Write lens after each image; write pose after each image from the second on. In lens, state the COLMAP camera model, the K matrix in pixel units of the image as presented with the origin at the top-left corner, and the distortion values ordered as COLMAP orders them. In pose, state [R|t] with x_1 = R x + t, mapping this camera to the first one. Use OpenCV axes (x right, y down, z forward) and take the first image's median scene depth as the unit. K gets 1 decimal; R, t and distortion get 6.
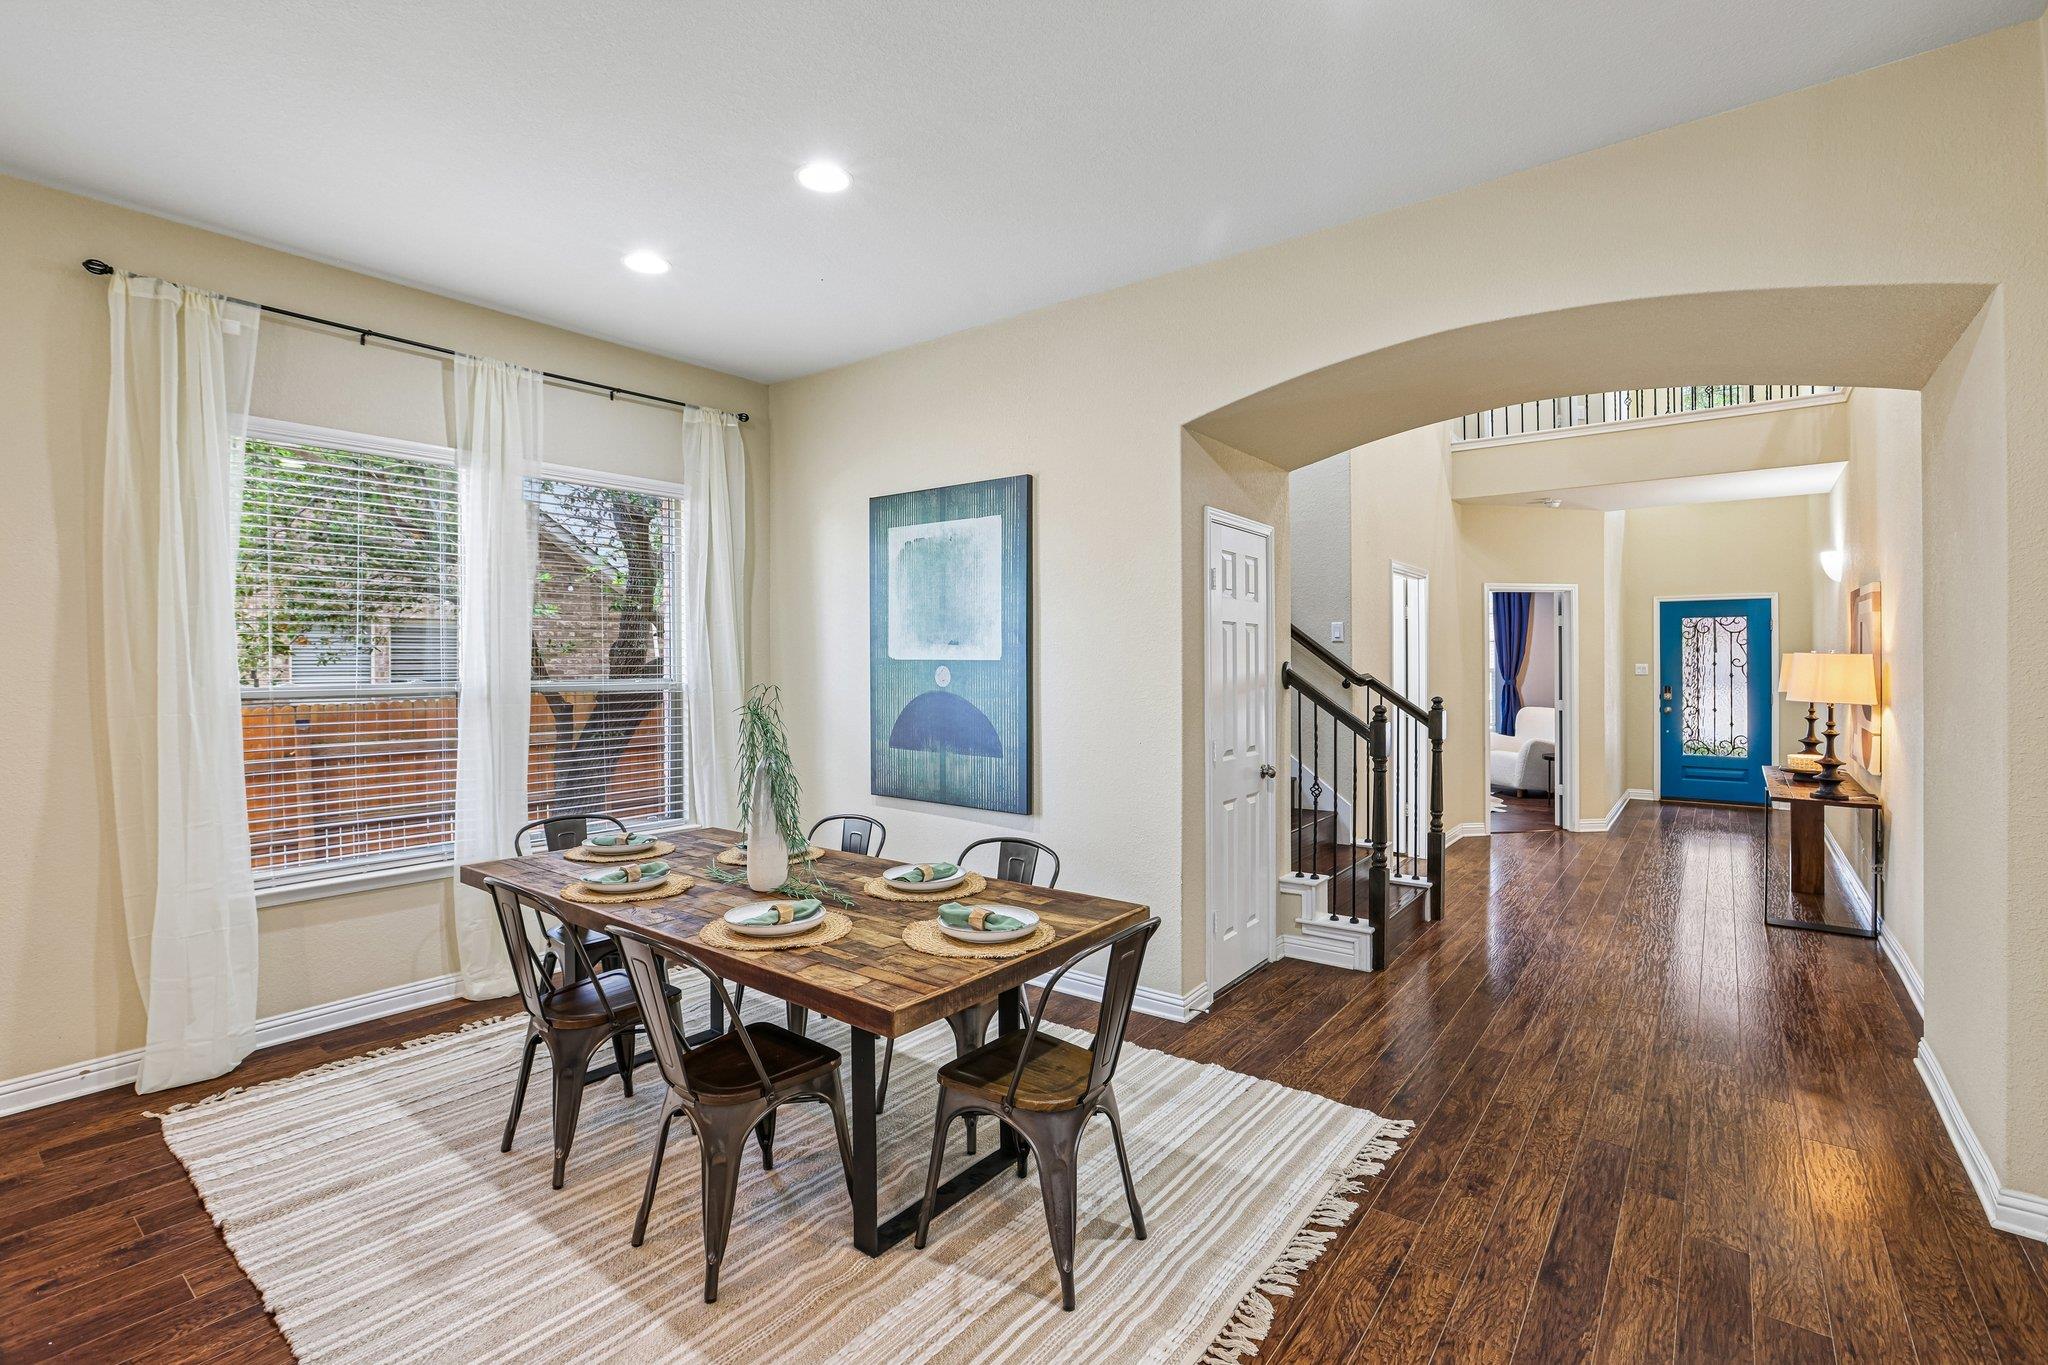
lens RADIAL K [[921.2, 0, 1030.4], [0, 921.2, 664.8], [0, 0, 1]] dist [-0.049538, 0.016886]
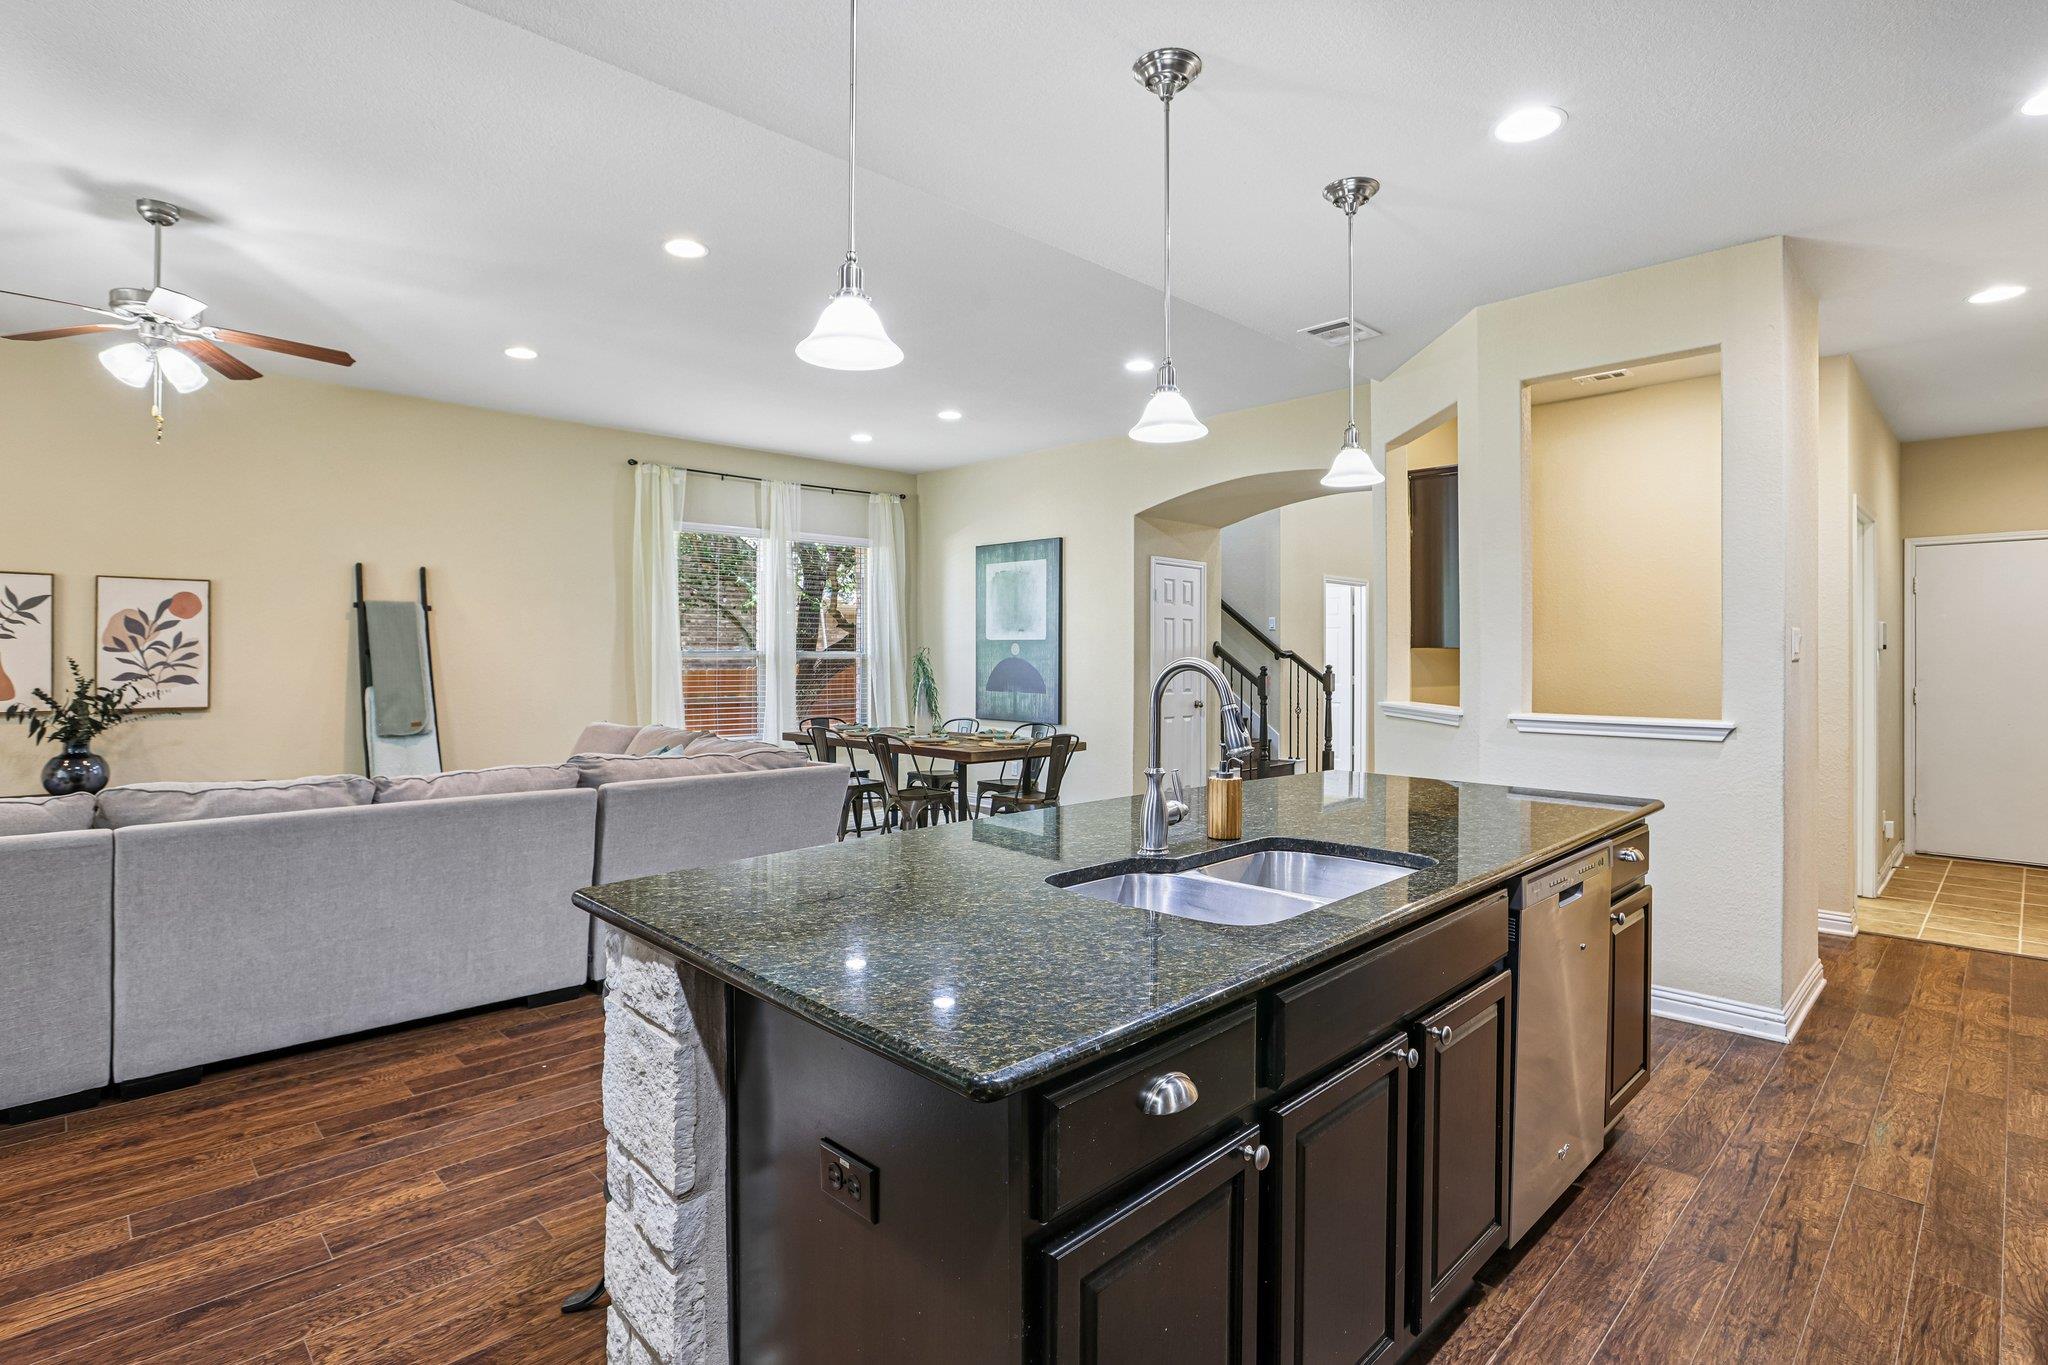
lens RADIAL K [[1006.9, 0, 1027.8], [0, 1006.9, 654.1], [0, 0, 1]] dist [-0.051868, 0.024960]
pose [[0.989839, 0.003360, -0.142151, 0.204894], [-0.004263, 0.999973, -0.006045, 0.033991], [0.142126, 0.006589, 0.989827, -0.917115]]
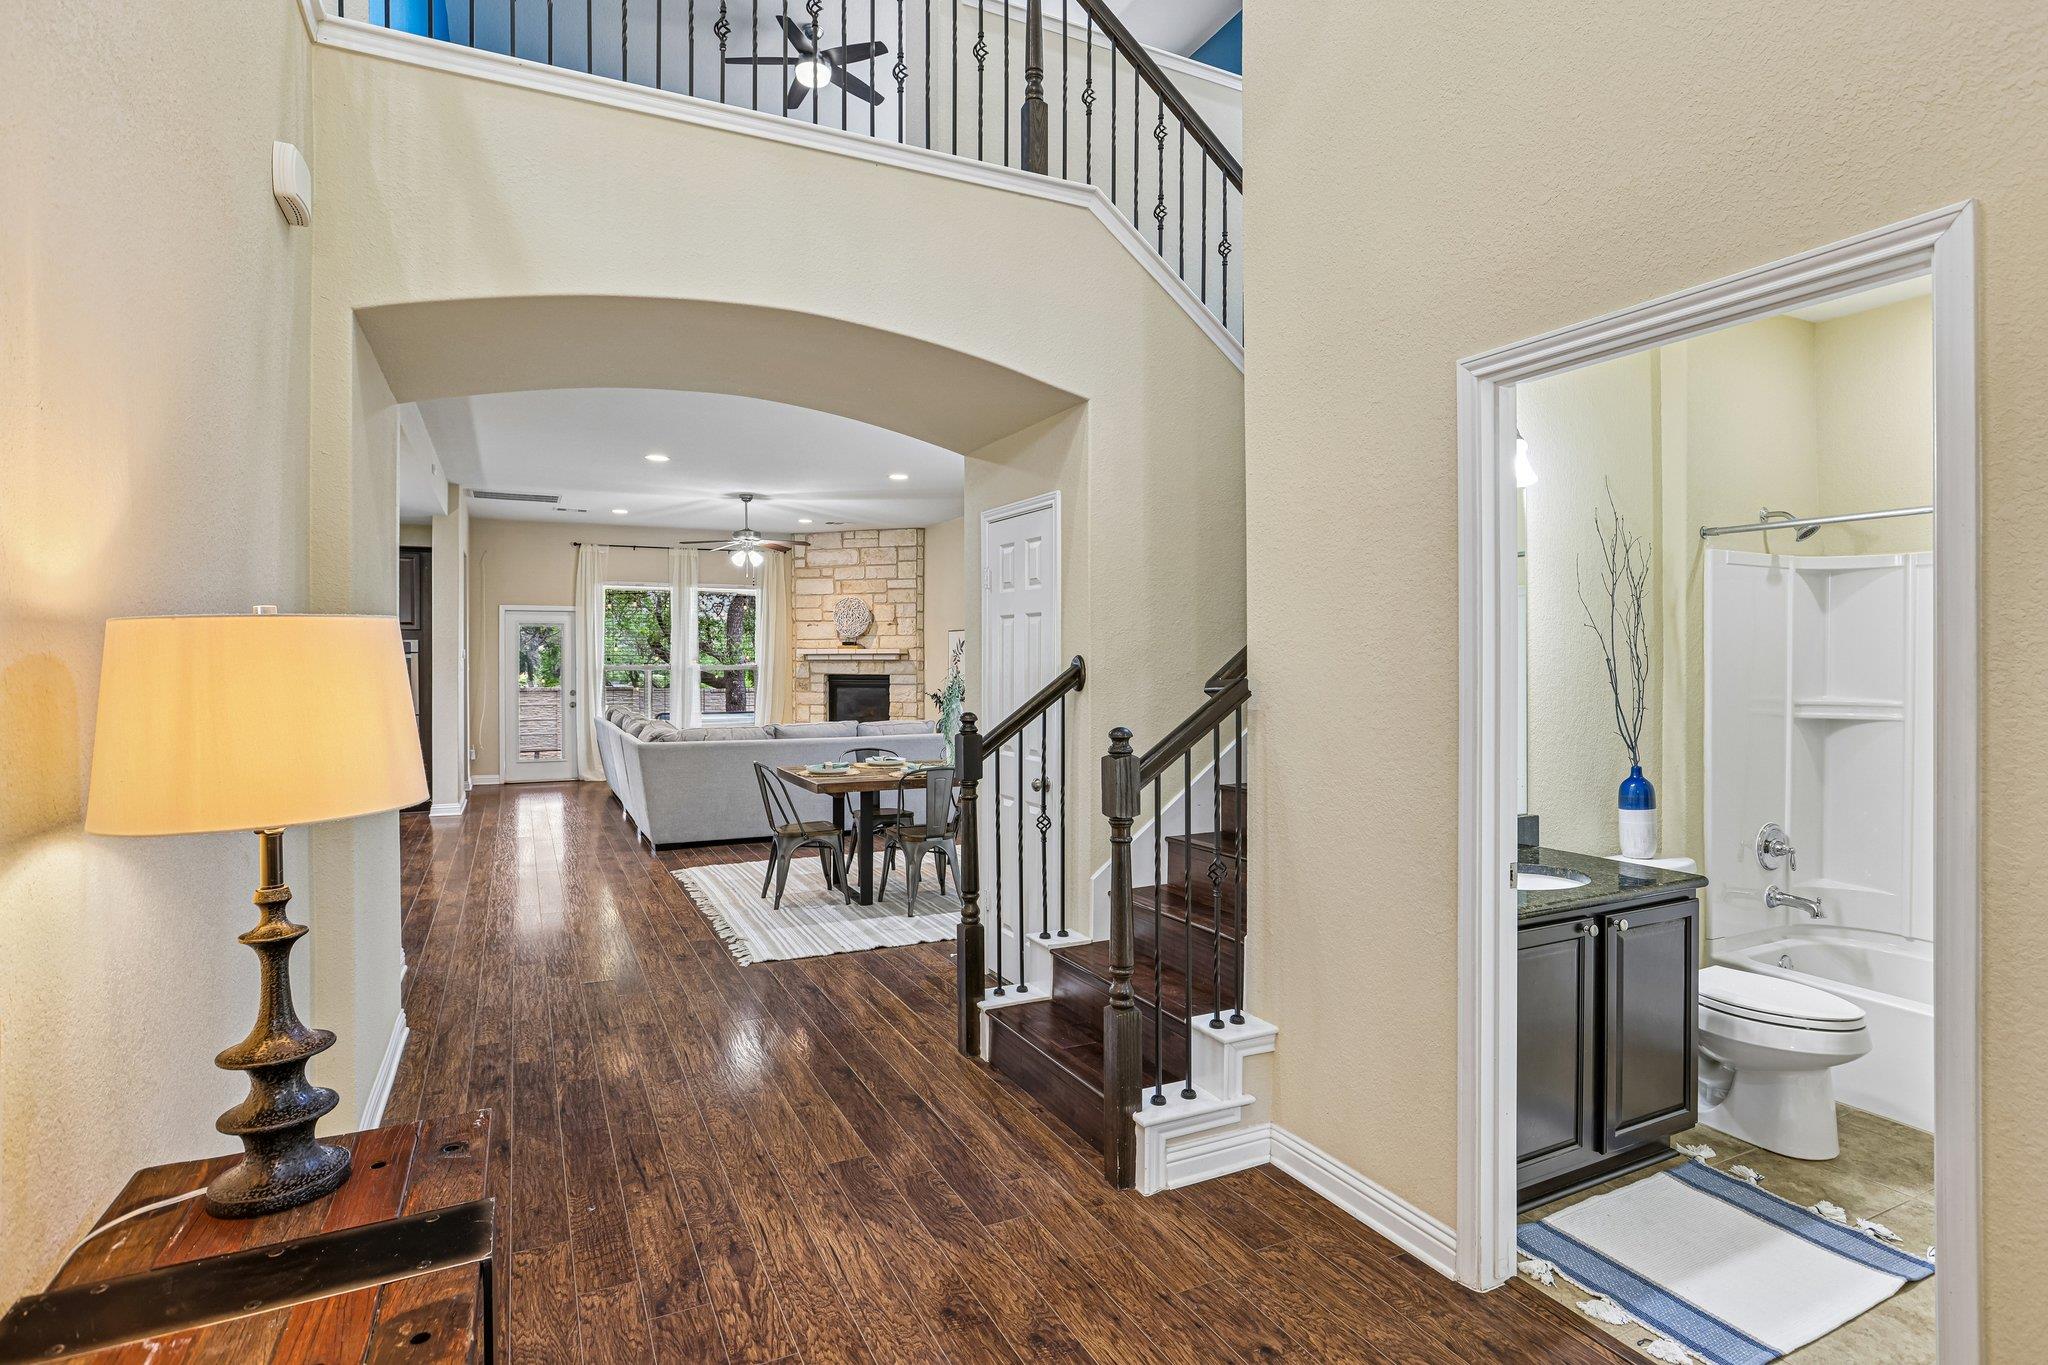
lens RADIAL K [[1026.2, 0, 999.8], [0, 1026.2, 666.9], [0, 0, 1]] dist [-0.059910, 0.056883]
pose [[-0.459215, 0.009002, -0.888279, 1.100023], [-0.000793, 0.999944, 0.010543, -0.000859], [0.888325, 0.005546, -0.459183, 1.377310]]
